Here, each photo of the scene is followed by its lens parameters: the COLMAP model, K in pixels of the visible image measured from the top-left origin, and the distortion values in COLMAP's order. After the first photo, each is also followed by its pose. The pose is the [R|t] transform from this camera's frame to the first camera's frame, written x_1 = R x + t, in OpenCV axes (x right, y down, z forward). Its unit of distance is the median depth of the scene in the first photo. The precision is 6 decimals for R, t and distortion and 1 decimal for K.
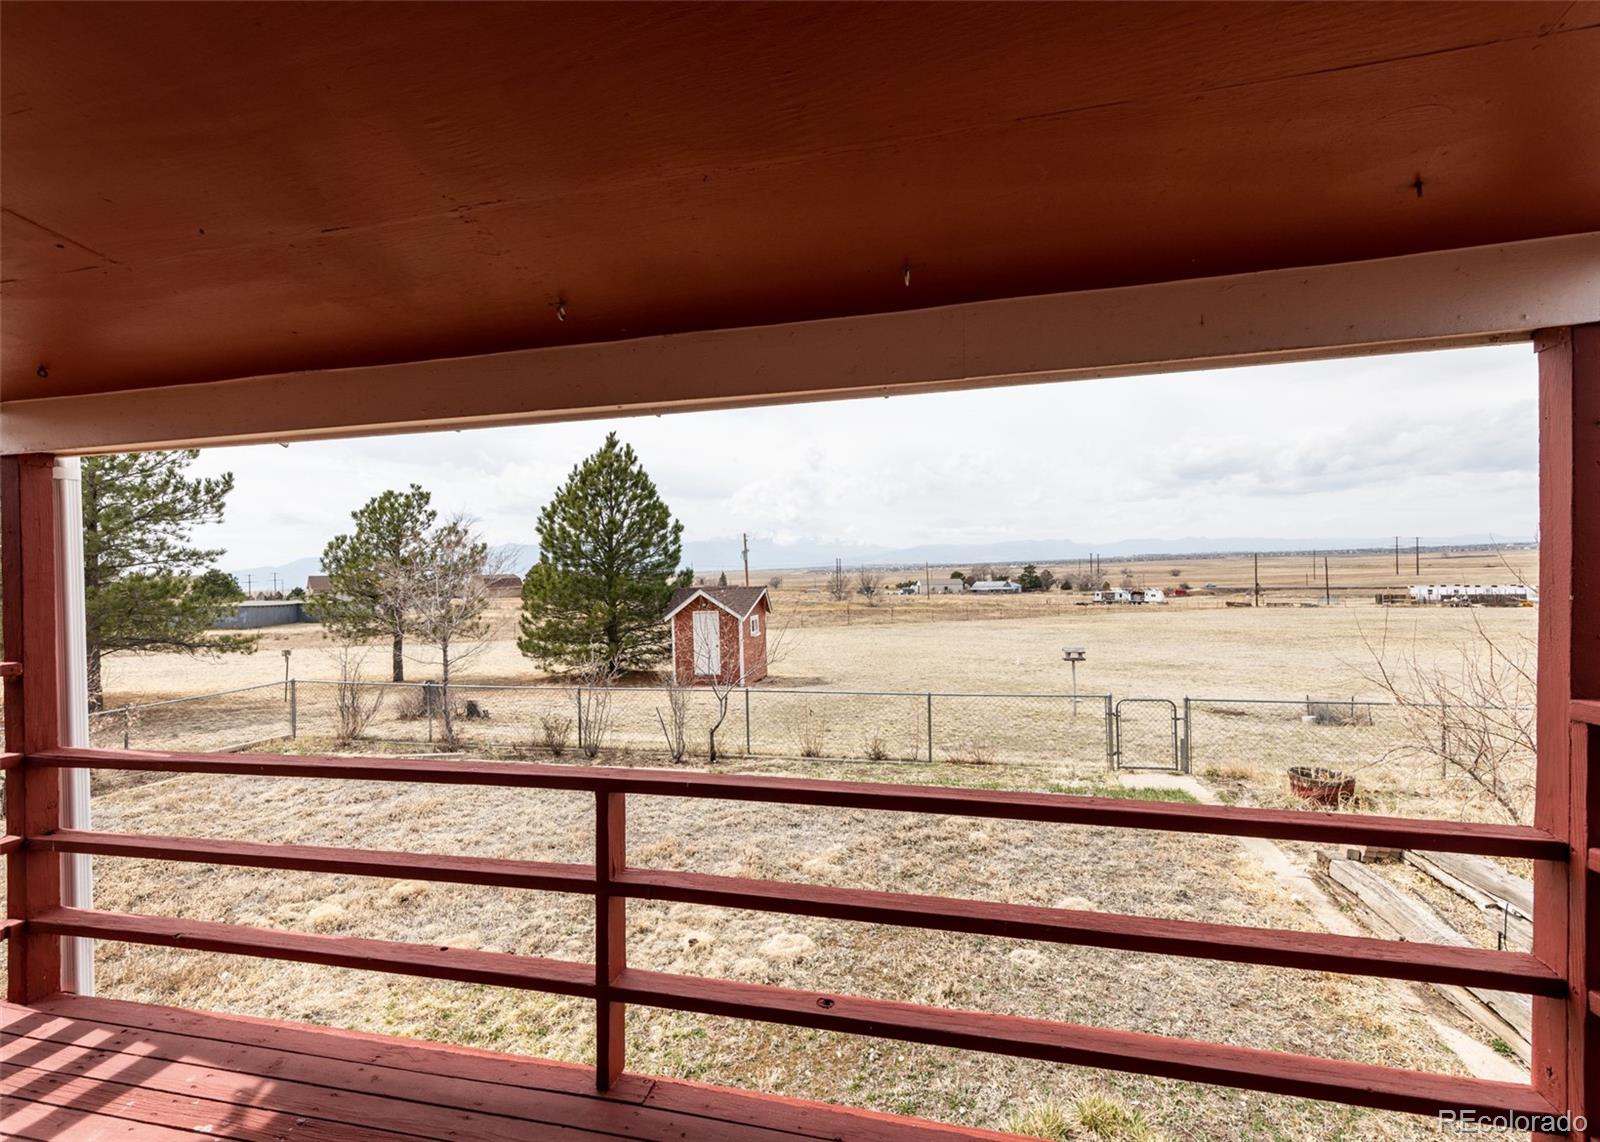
lens RADIAL K [[694.3, 0, 801.0], [0, 694.3, 595.3], [0, 0, 1]] dist [-0.001074, 0.000327]
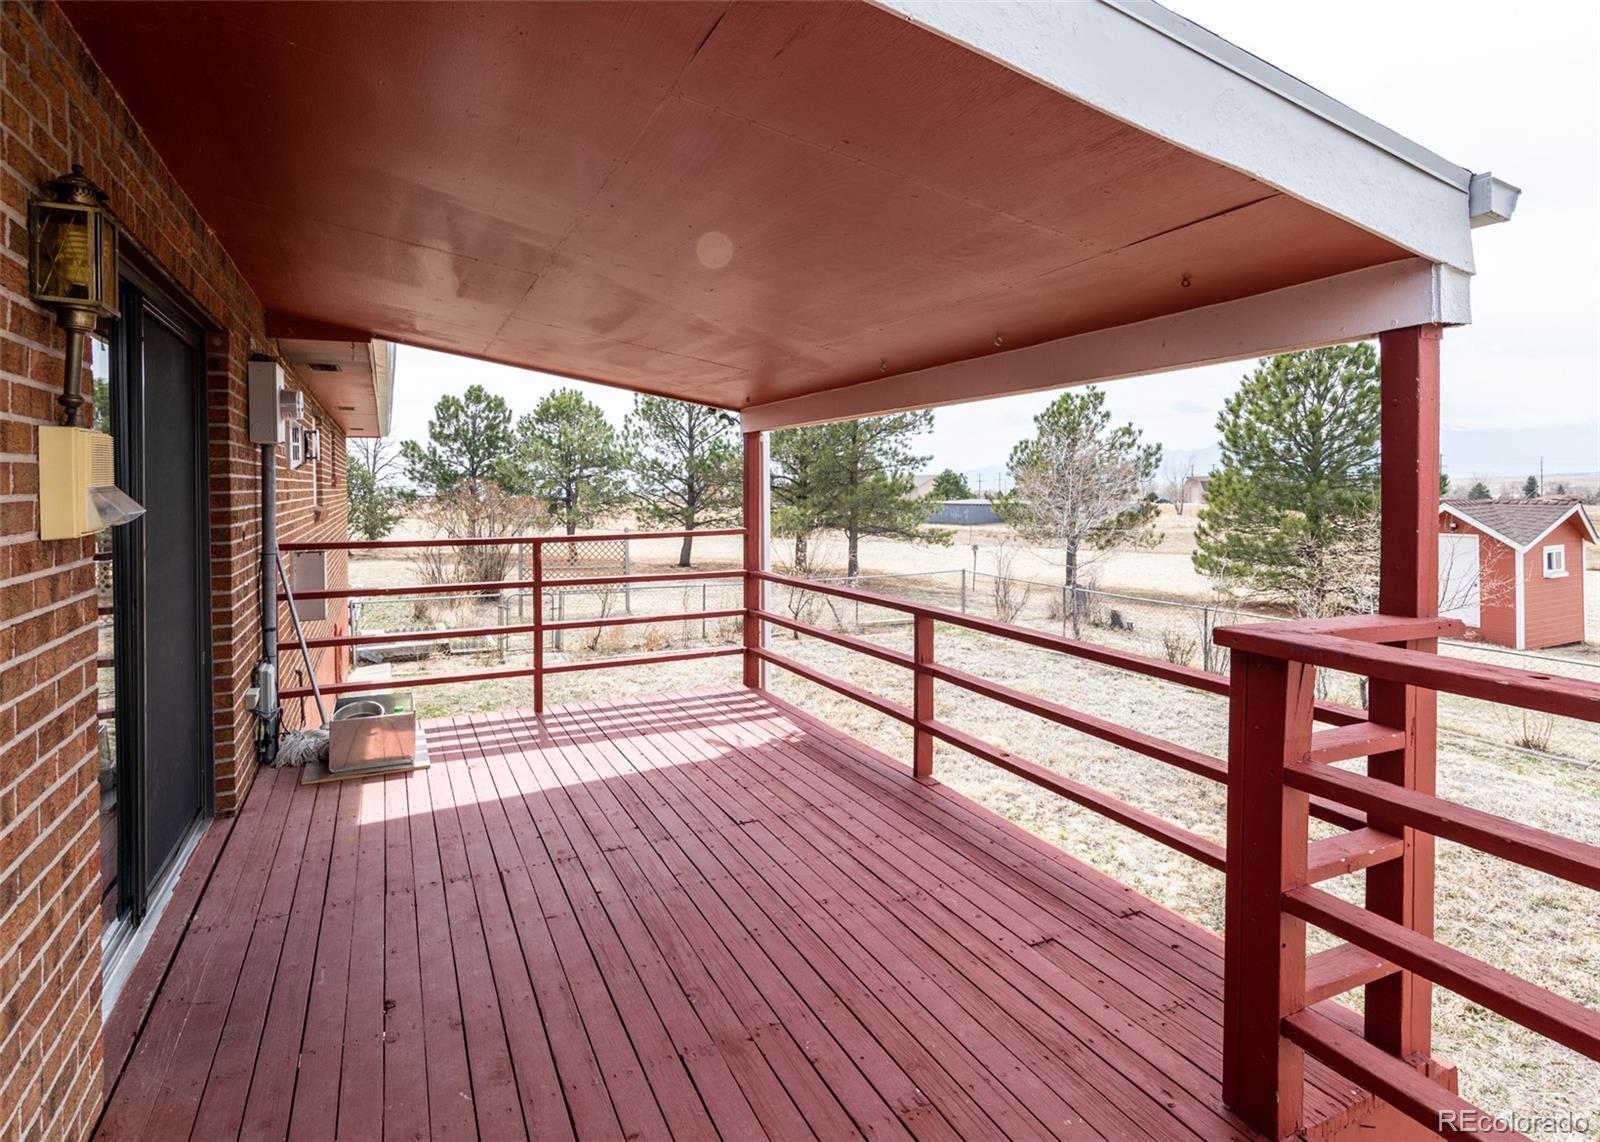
lens RADIAL K [[844.8, 0, 800.0], [0, 844.8, 571.0], [0, 0, 1]] dist [0.001289, -0.000003]
pose [[0.627485, 0.095547, -0.772744, 0.124693], [-0.030509, 0.994697, 0.098217, -0.004356], [0.778031, -0.038054, 0.627072, -0.064824]]
